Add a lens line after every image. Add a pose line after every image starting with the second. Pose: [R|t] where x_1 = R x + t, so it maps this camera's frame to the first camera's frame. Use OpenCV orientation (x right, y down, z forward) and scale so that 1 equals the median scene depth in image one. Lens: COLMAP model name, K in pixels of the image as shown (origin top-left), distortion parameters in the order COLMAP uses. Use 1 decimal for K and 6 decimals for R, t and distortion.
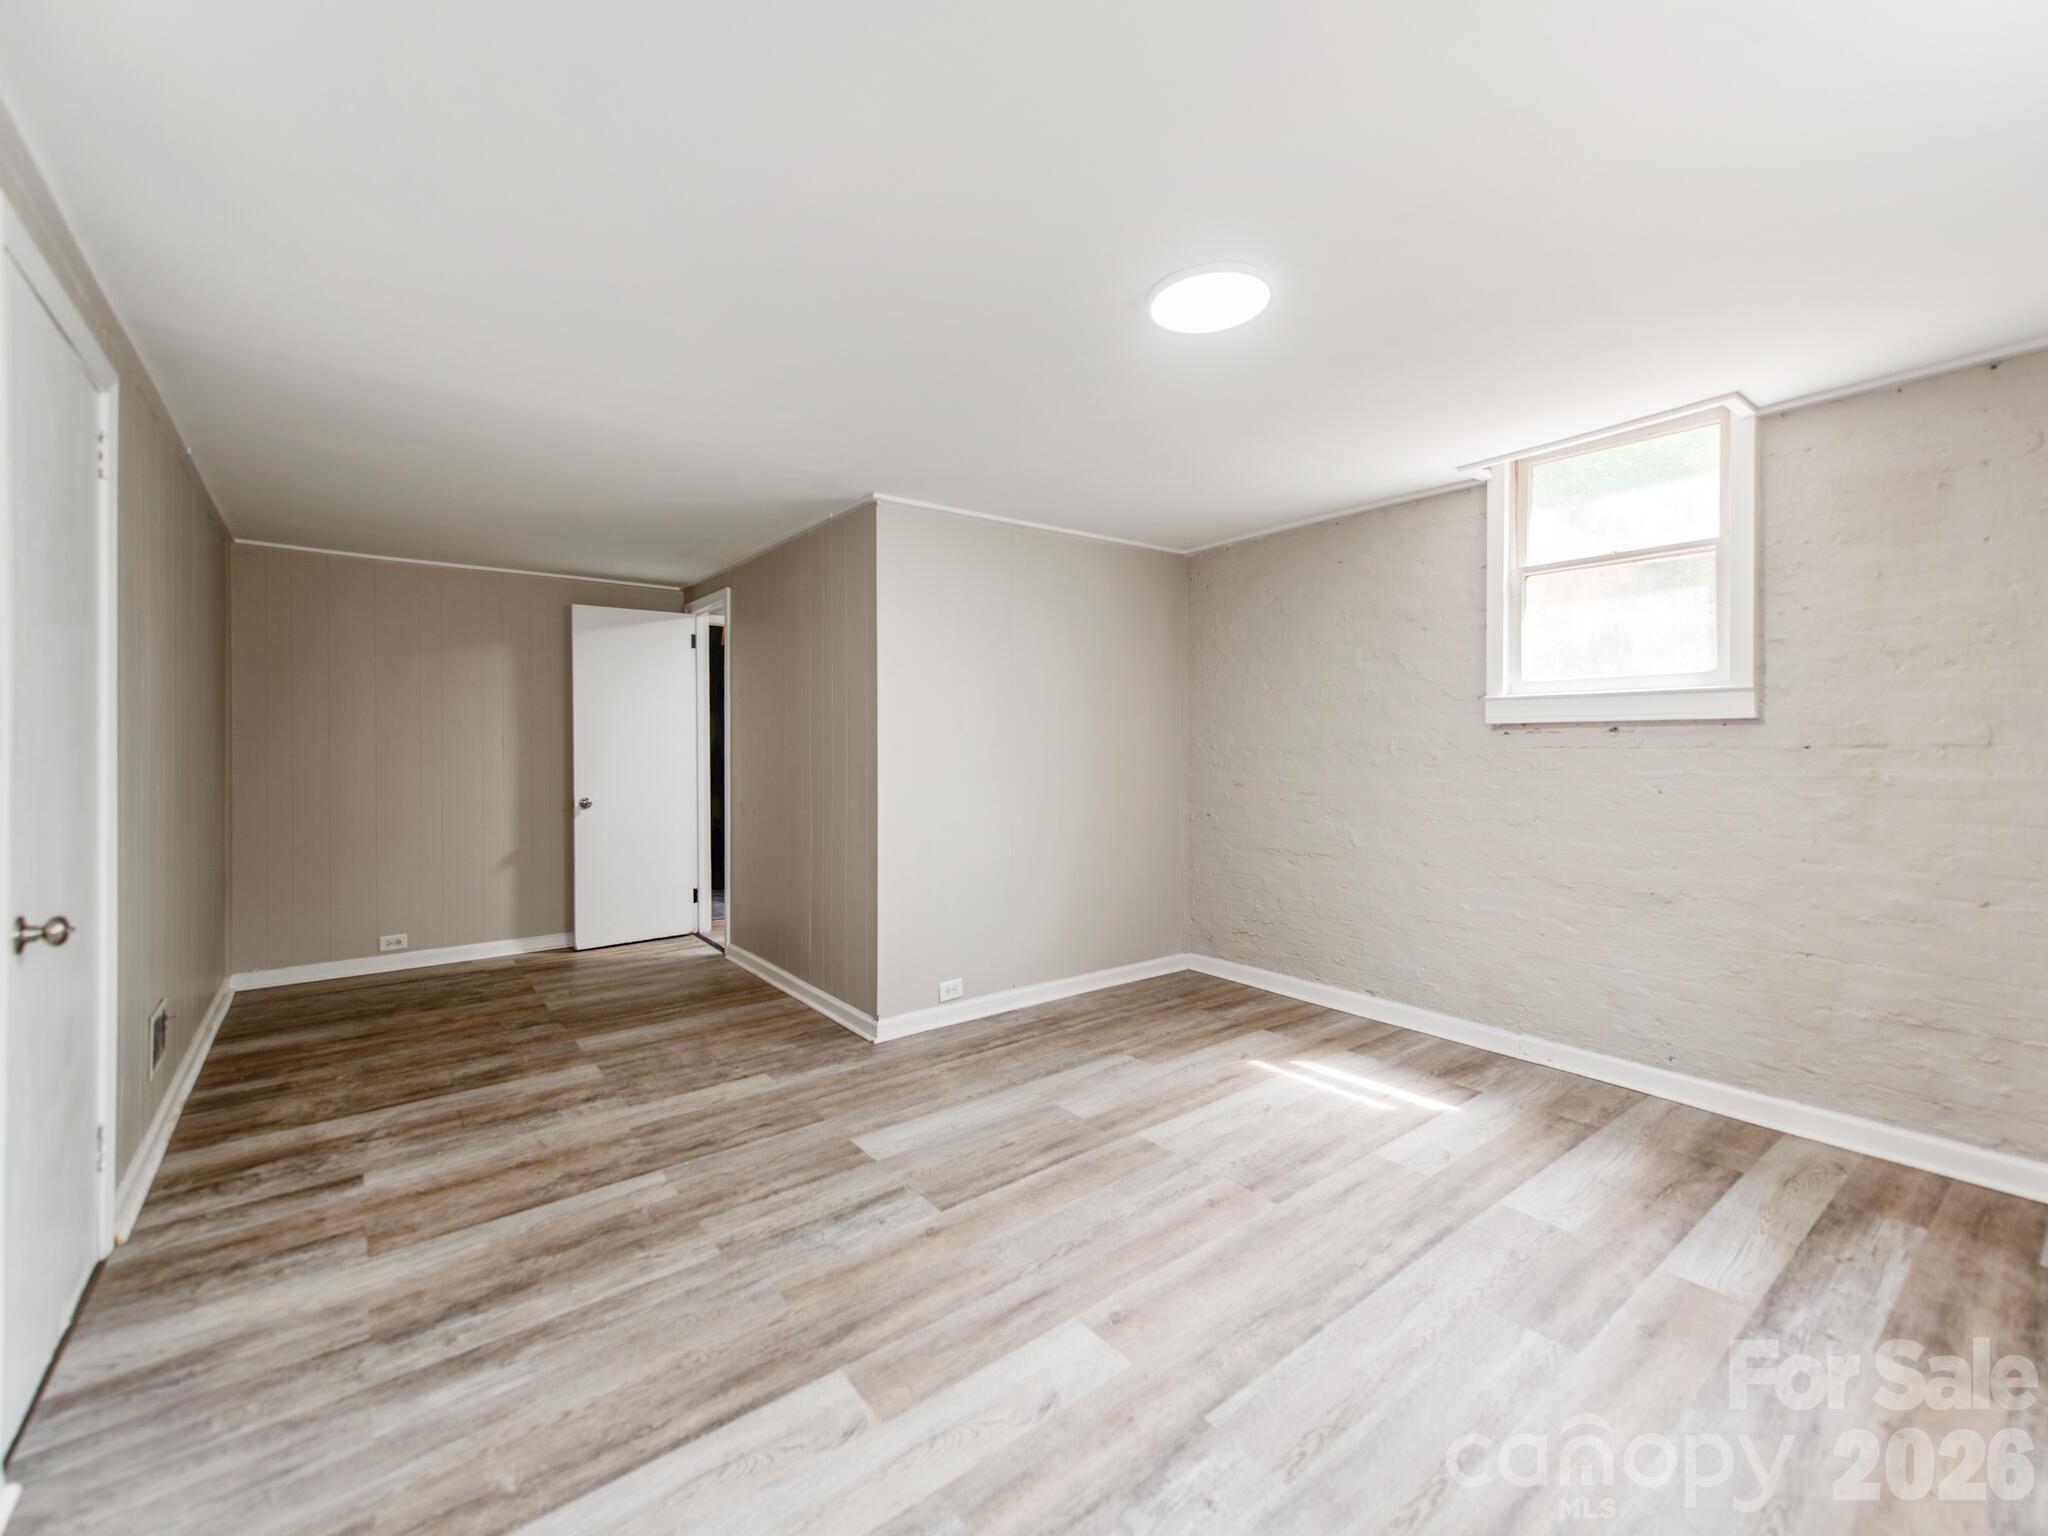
lens RADIAL K [[854.5, 0, 1006.5], [0, 854.5, 747.1], [0, 0, 1]] dist [0.035860, -0.008842]
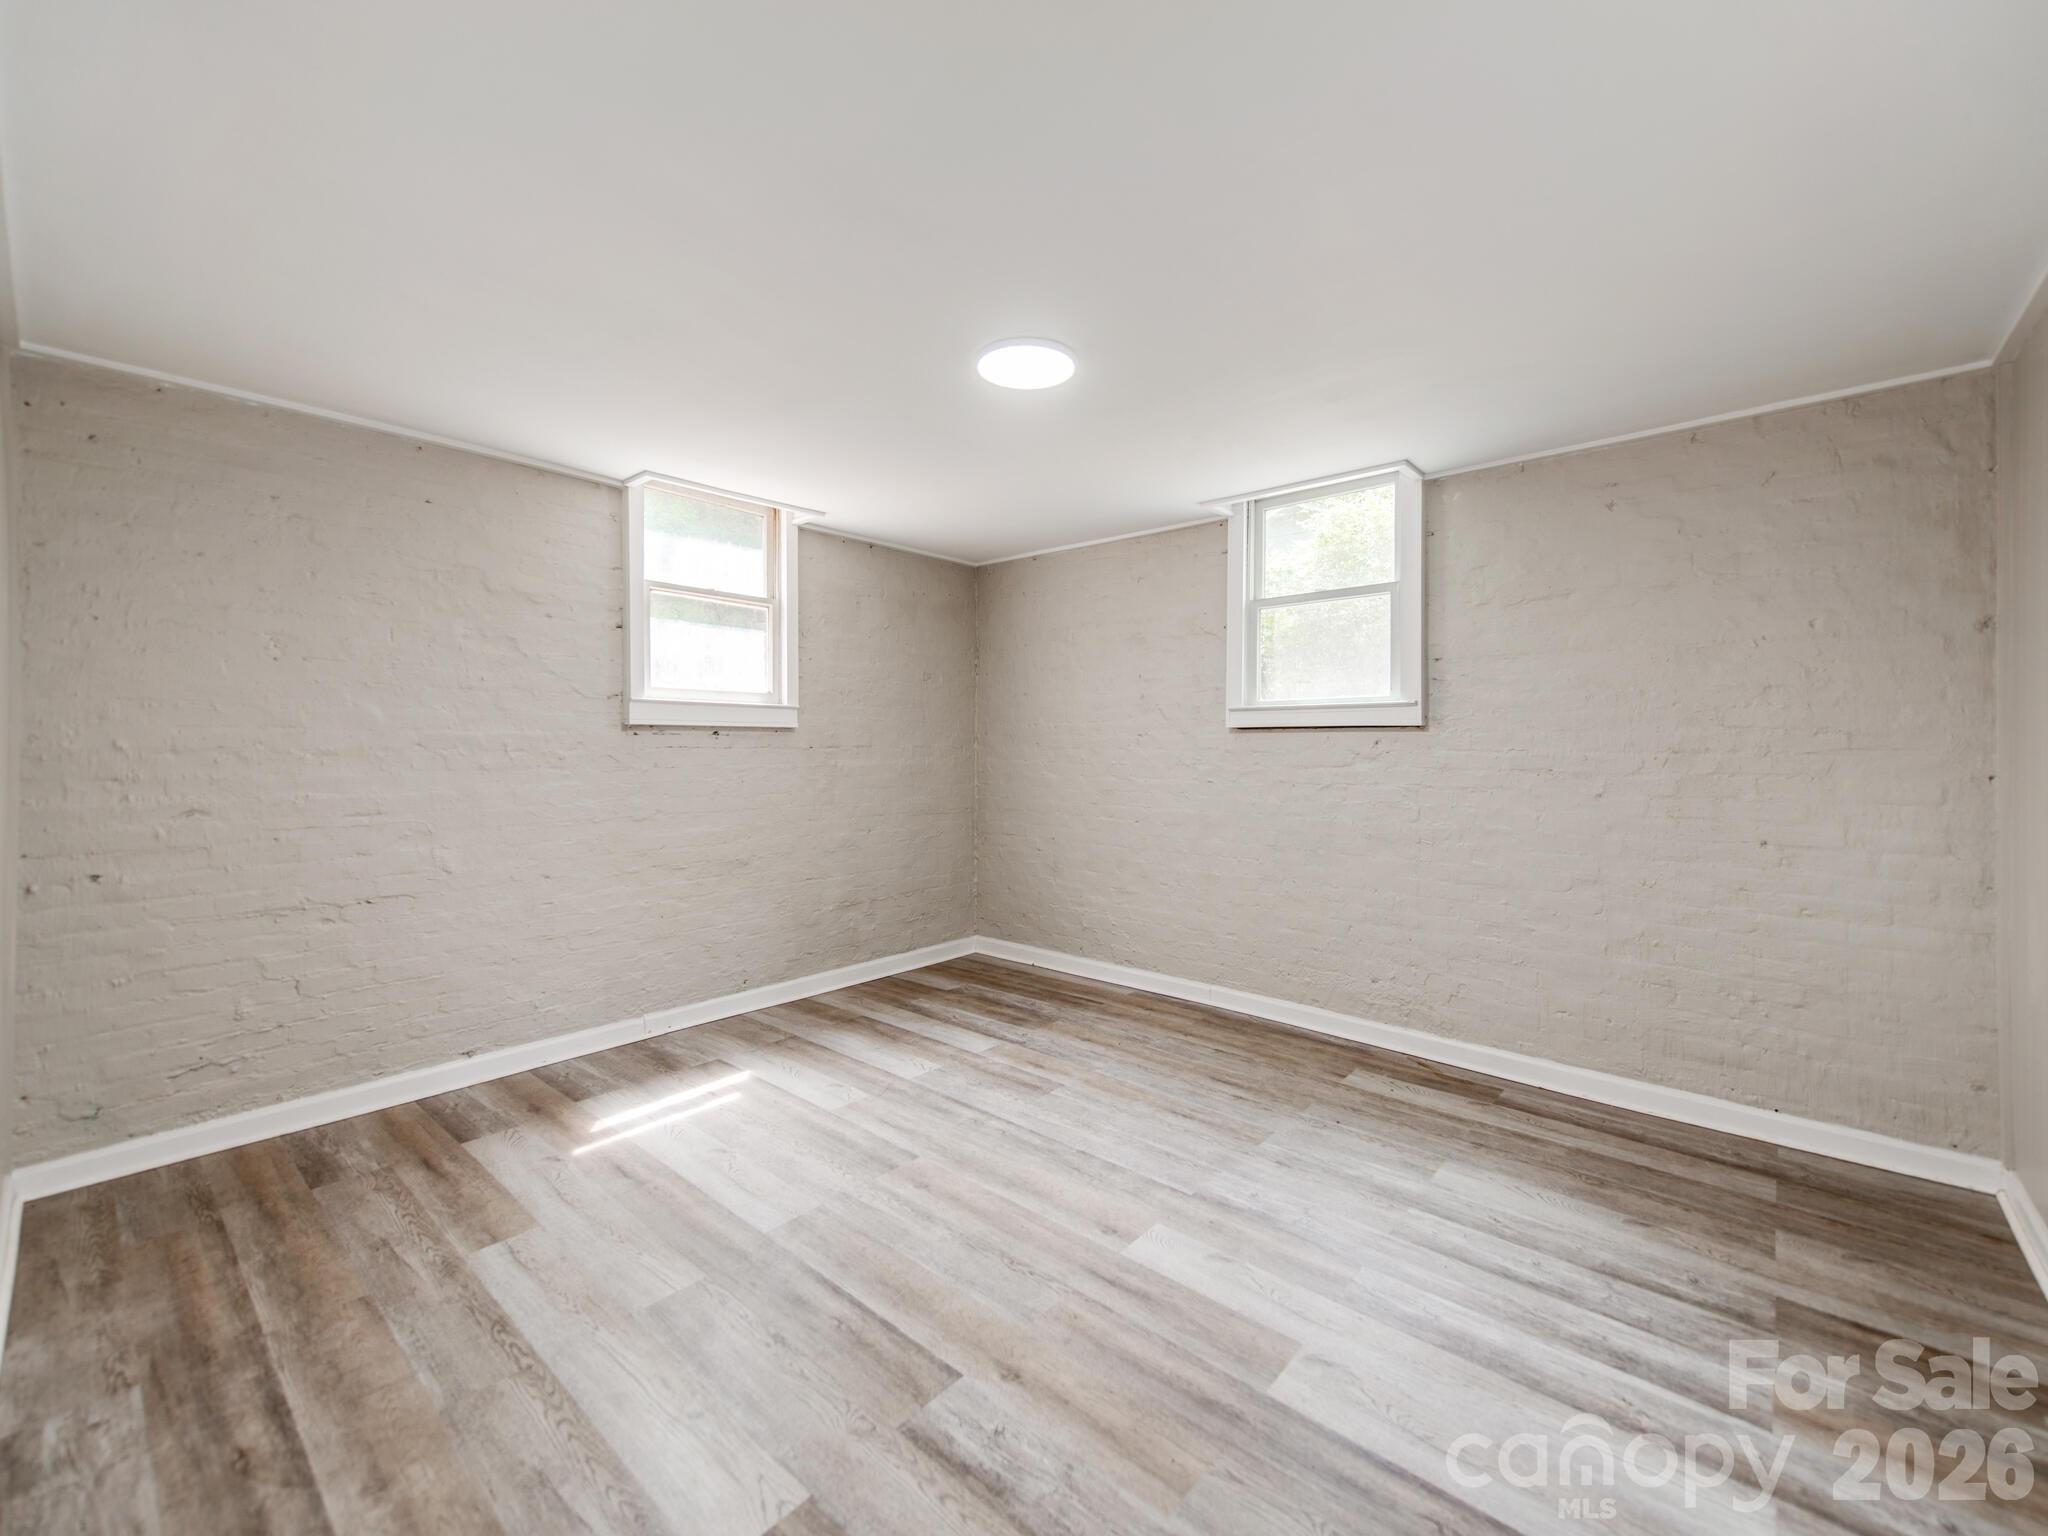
lens RADIAL K [[893.7, 0, 1019.0], [0, 893.7, 756.1], [0, 0, 1]] dist [0.018338, -0.000492]
pose [[-0.219272, -0.005130, 0.975650, -0.694411], [0.003480, 0.999976, 0.006041, 0.006989], [-0.975658, 0.004720, -0.219248, 0.936841]]
